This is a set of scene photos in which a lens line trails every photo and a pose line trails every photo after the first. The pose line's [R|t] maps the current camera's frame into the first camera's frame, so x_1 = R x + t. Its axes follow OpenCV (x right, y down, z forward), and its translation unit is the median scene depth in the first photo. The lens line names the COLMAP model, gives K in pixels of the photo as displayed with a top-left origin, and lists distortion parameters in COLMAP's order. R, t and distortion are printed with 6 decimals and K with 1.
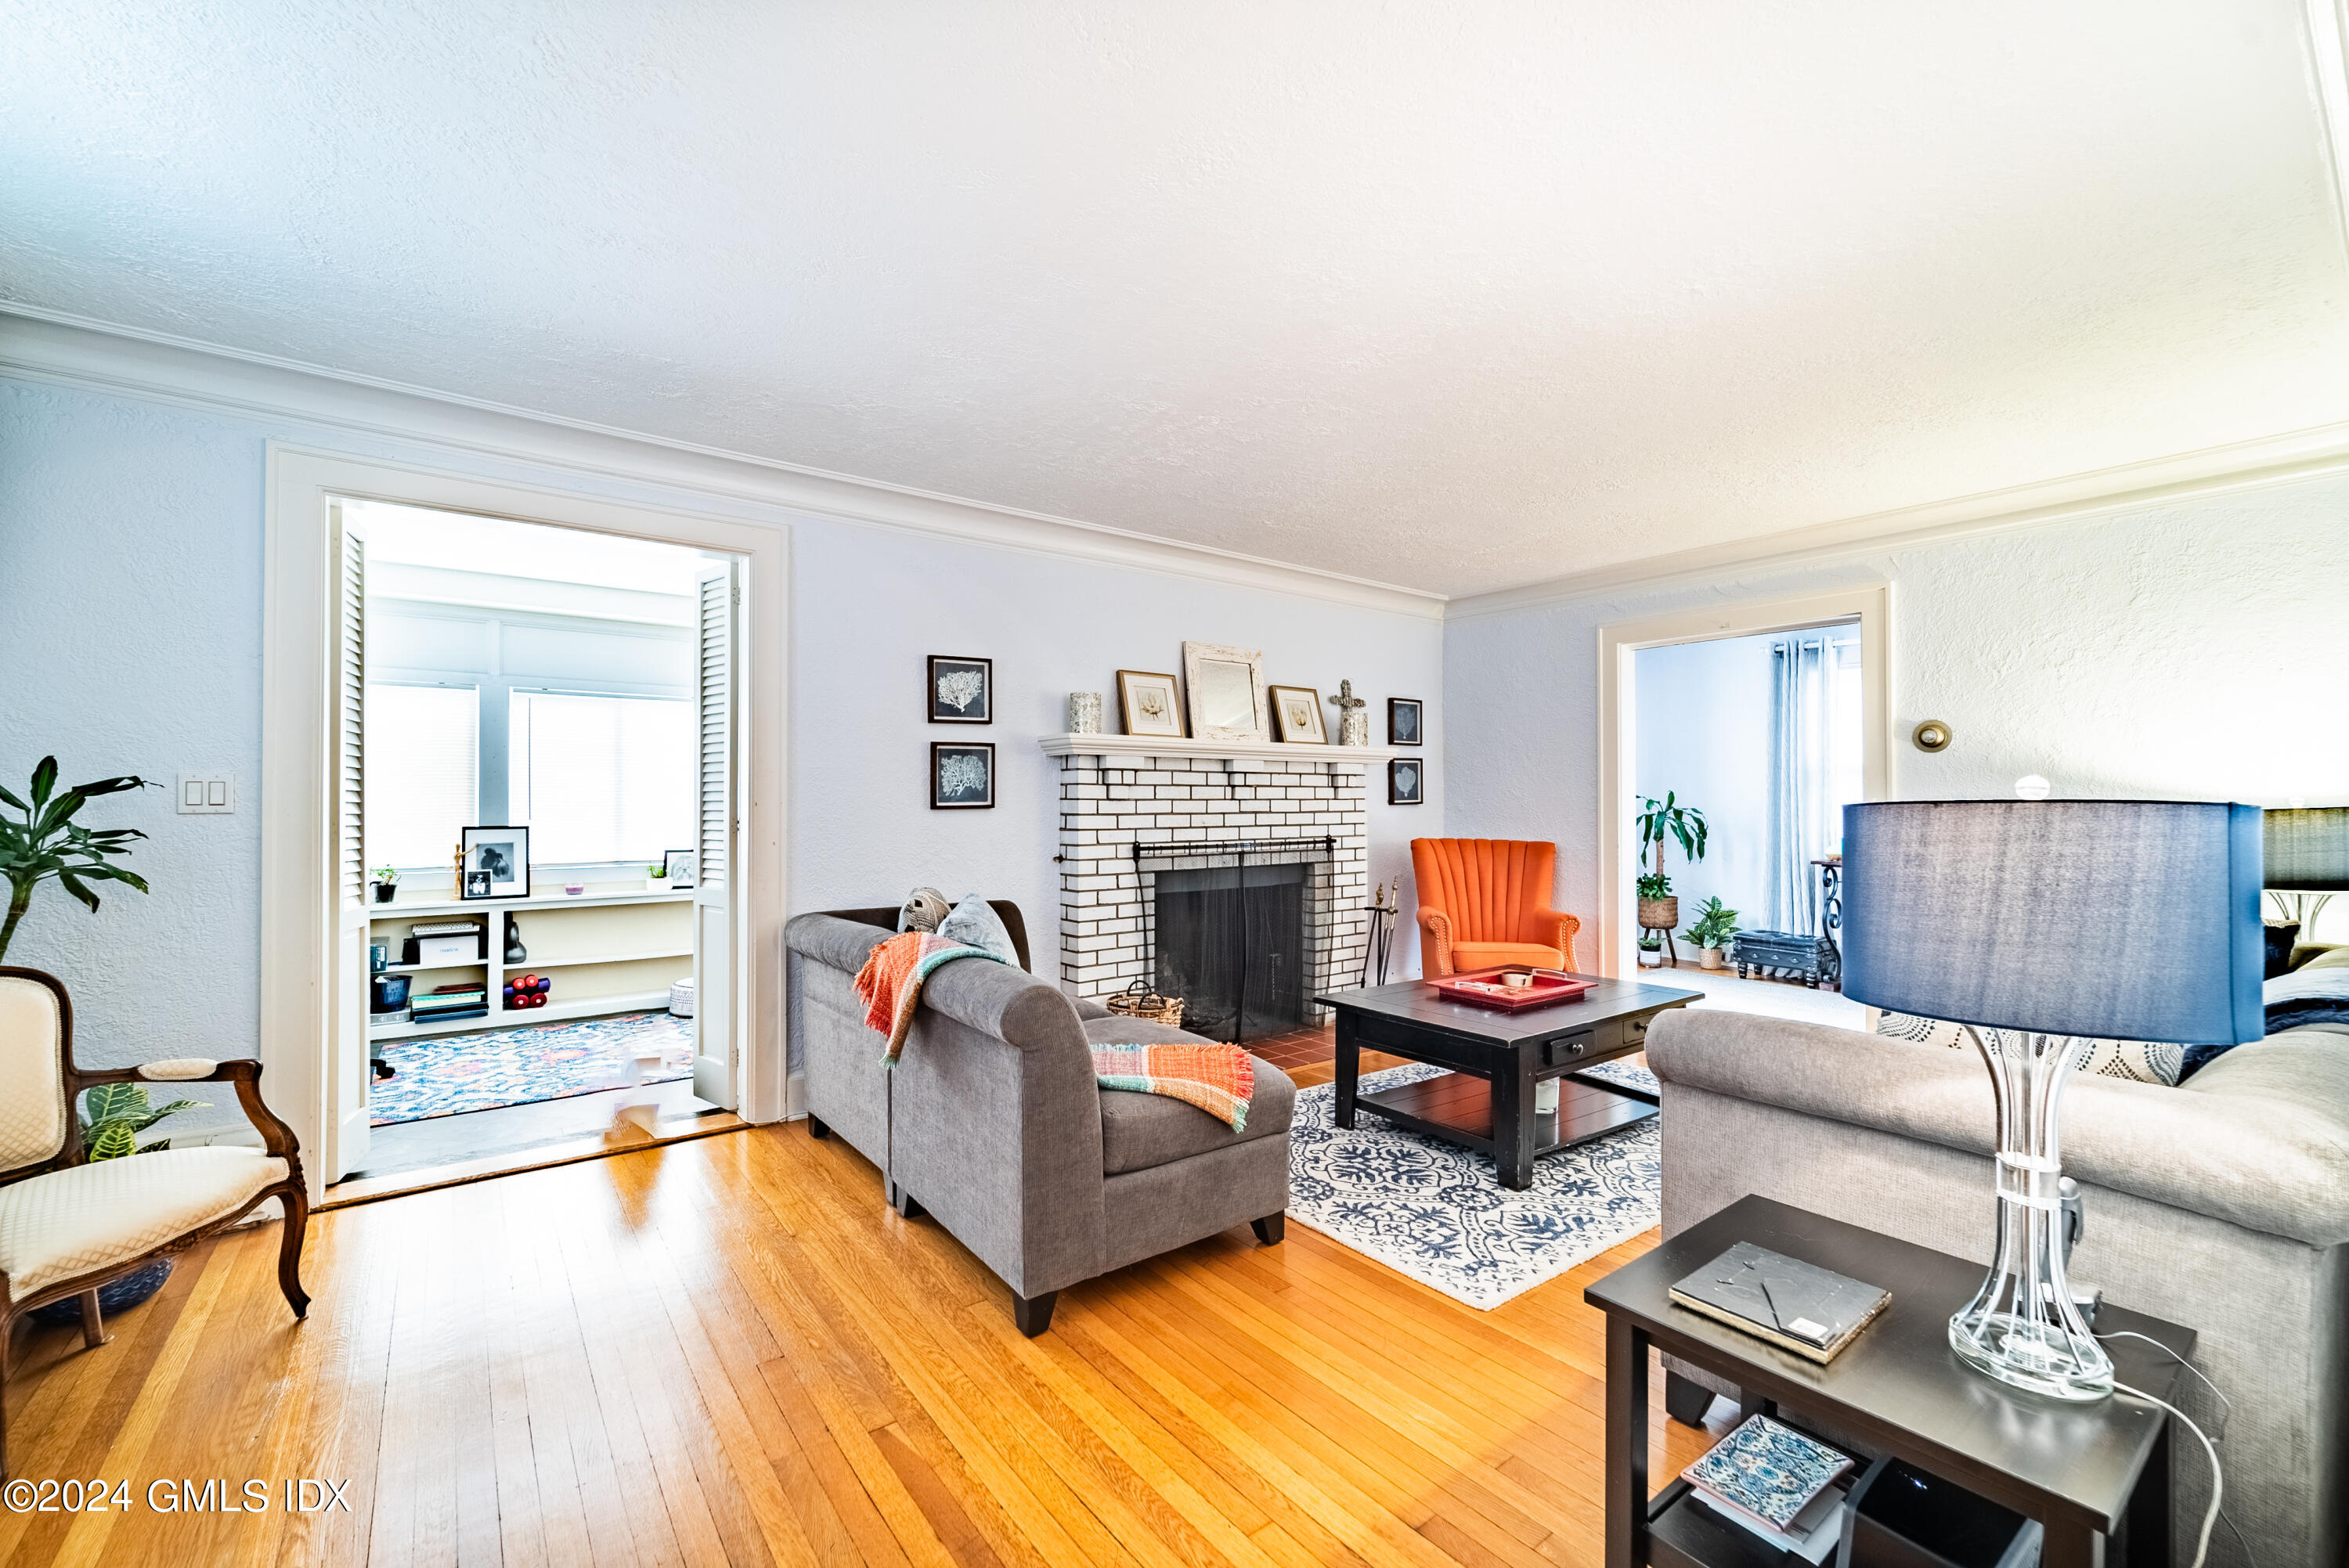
lens RADIAL K [[946.3, 0, 1173.6], [0, 946.3, 792.5], [0, 0, 1]] dist [0.000250, -0.000017]
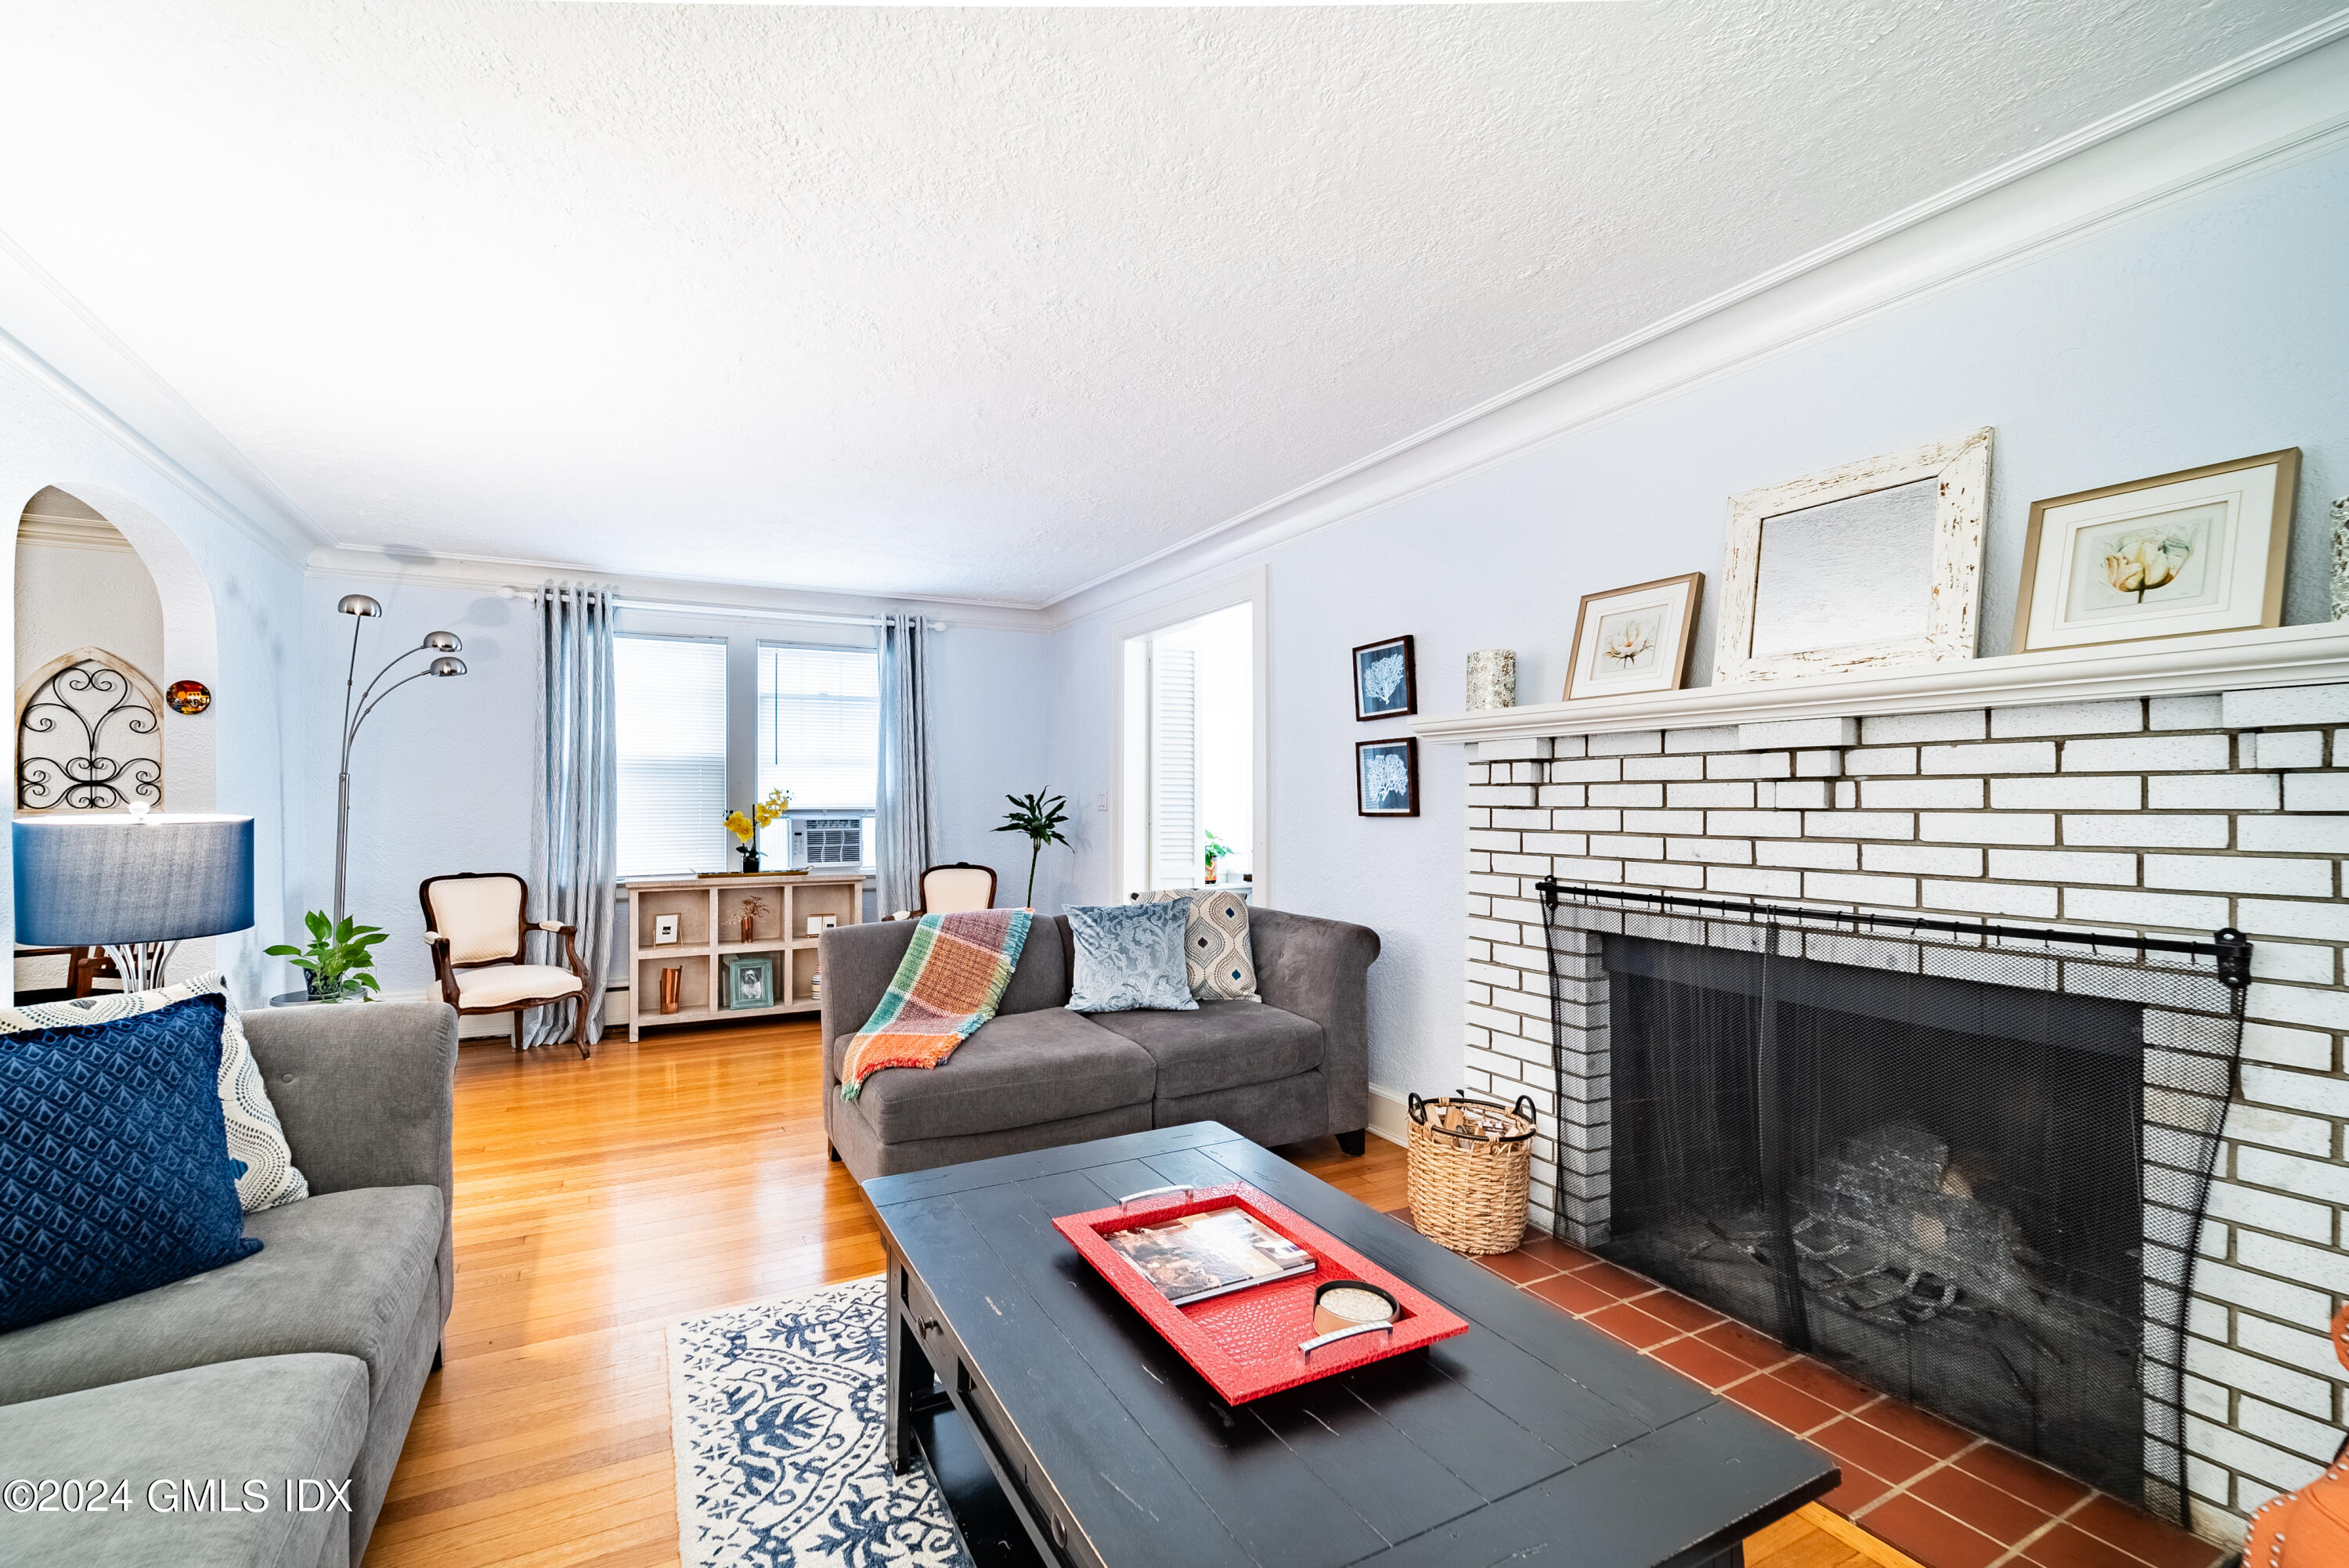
lens RADIAL K [[1043.7, 0, 1163.3], [0, 1043.7, 793.5], [0, 0, 1]] dist [0.001002, 0.000081]
pose [[-0.179804, -0.006460, -0.983681, 0.707437], [0.008004, 0.999936, -0.008030, 0.001909], [0.983670, -0.009318, -0.179740, 0.921063]]
